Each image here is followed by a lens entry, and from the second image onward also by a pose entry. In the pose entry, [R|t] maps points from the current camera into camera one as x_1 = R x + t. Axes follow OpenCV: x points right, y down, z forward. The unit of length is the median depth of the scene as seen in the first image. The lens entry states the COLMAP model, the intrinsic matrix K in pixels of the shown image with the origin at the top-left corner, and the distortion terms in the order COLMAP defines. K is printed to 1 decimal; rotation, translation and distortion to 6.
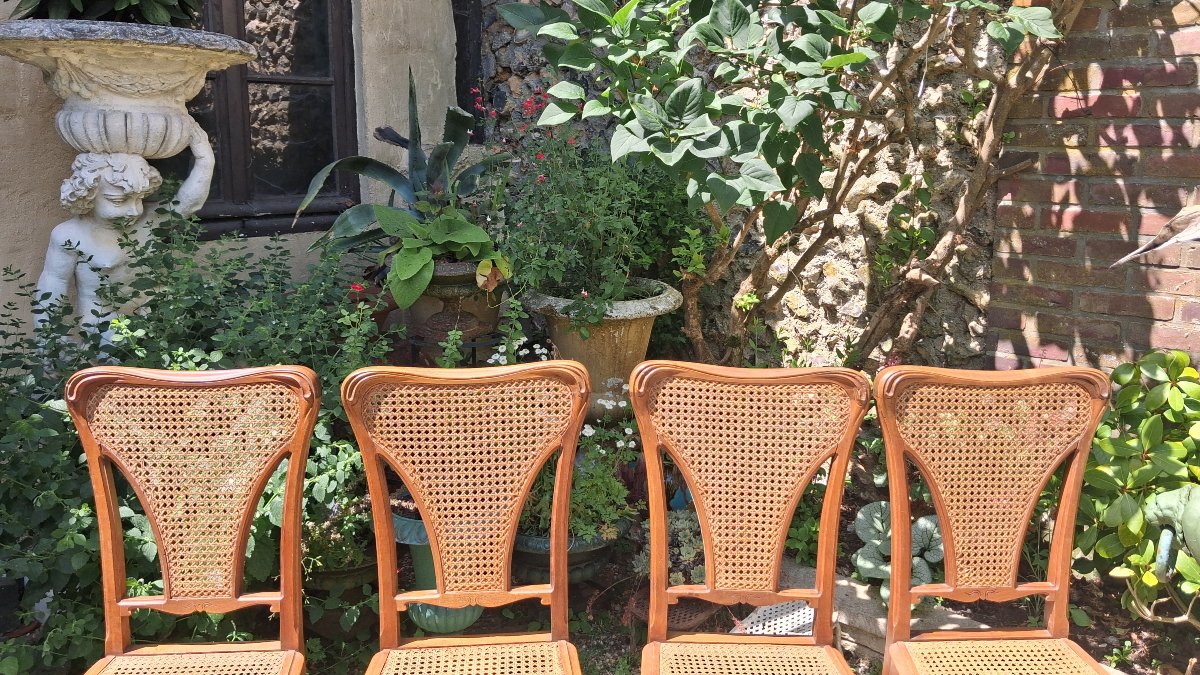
lens RADIAL K [[950.5, 0, 614.0], [0, 950.5, 311.2], [0, 0, 1]] dist [0.168847, -0.374894]
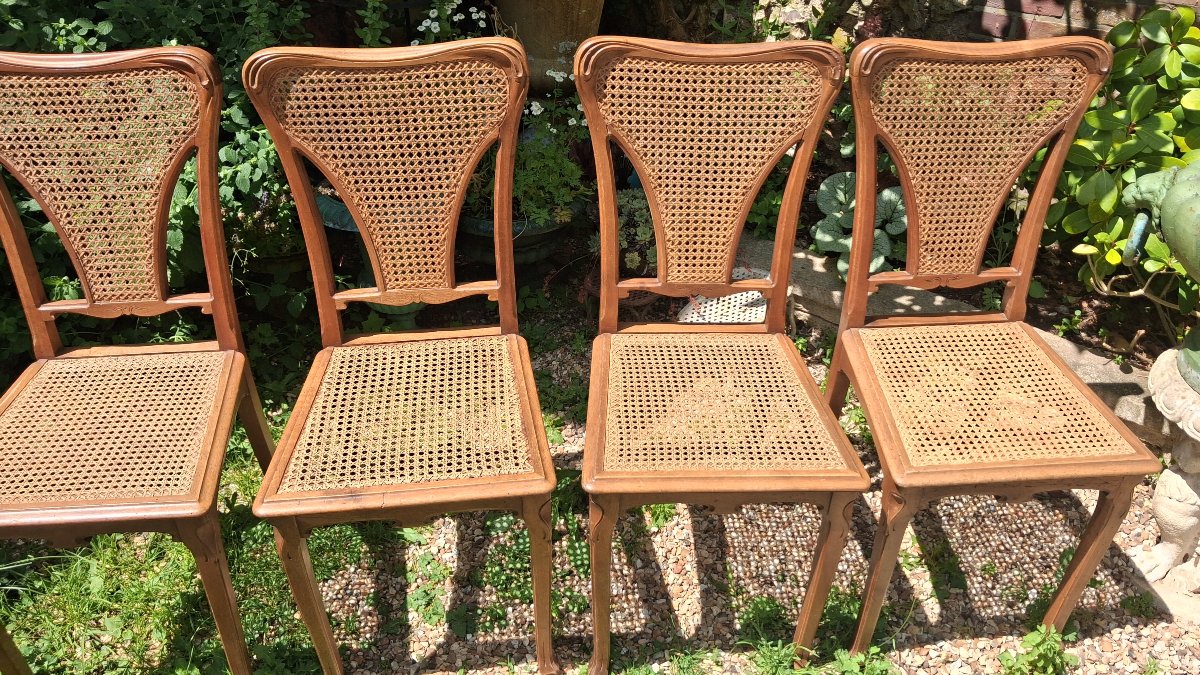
lens RADIAL K [[958.8, 0, 607.2], [0, 958.8, 322.8], [0, 0, 1]] dist [0.126727, -0.265014]
pose [[0.999543, -0.018947, 0.023535, 0.018433], [0.009014, 0.930472, 0.366251, -0.024177], [-0.028838, -0.365872, 0.930218, 0.076123]]
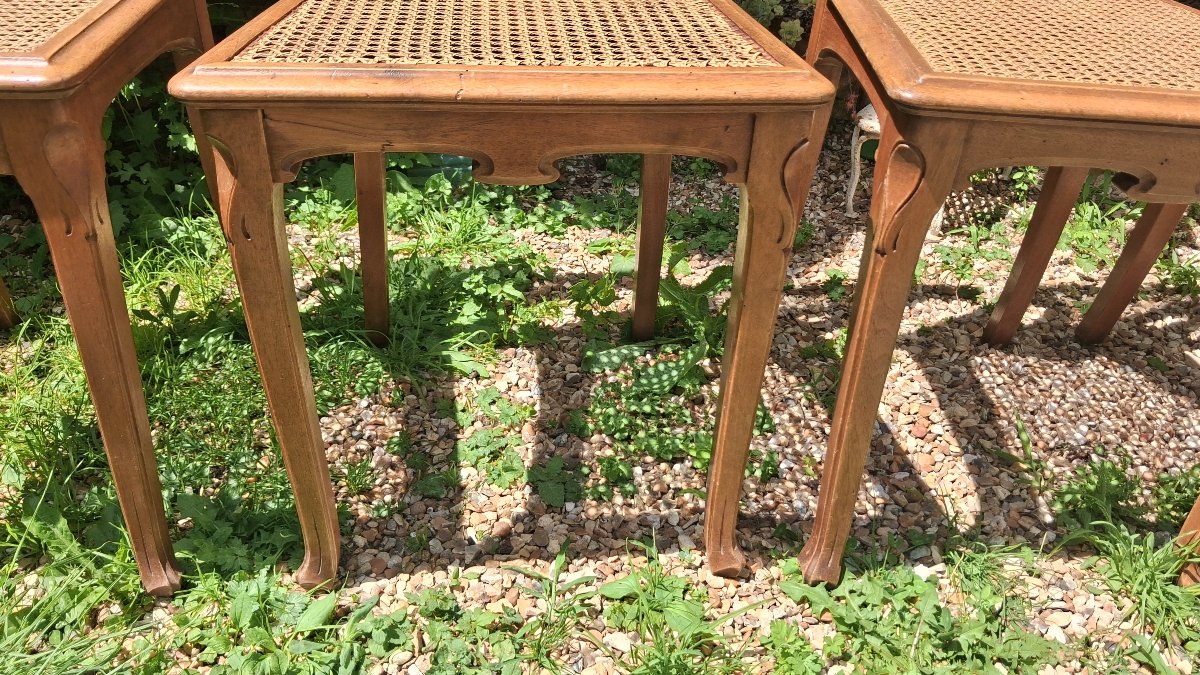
lens RADIAL K [[949.0, 0, 604.4], [0, 949.0, 334.1], [0, 0, 1]] dist [0.250684, -0.767192]
pose [[0.999426, 0.027689, 0.019545, -0.084465], [-0.032509, 0.946237, 0.321836, 0.318216], [-0.009583, -0.322287, 0.946594, 0.360162]]
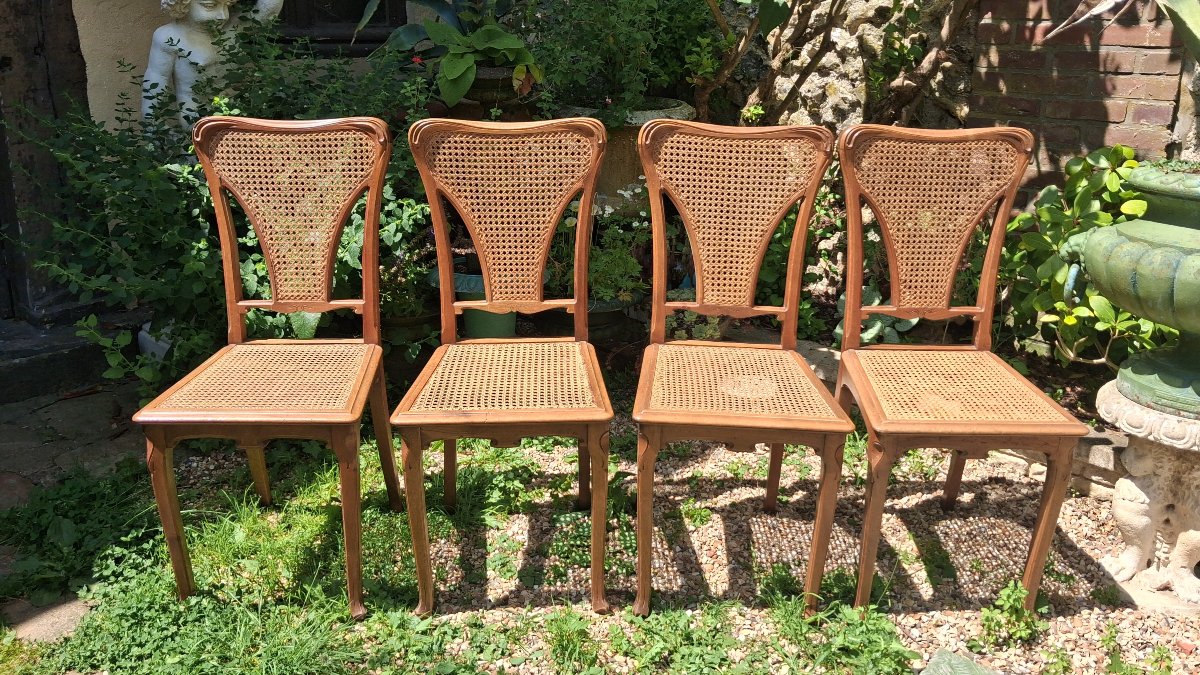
lens RADIAL K [[950.5, 0, 614.0], [0, 950.5, 311.2], [0, 0, 1]] dist [0.168847, -0.374894]
pose [[0.999314, 0.015623, -0.033565, 0.025496], [-0.011687, 0.993365, 0.114407, 0.134988], [0.035129, -0.113936, 0.992867, -0.218212]]
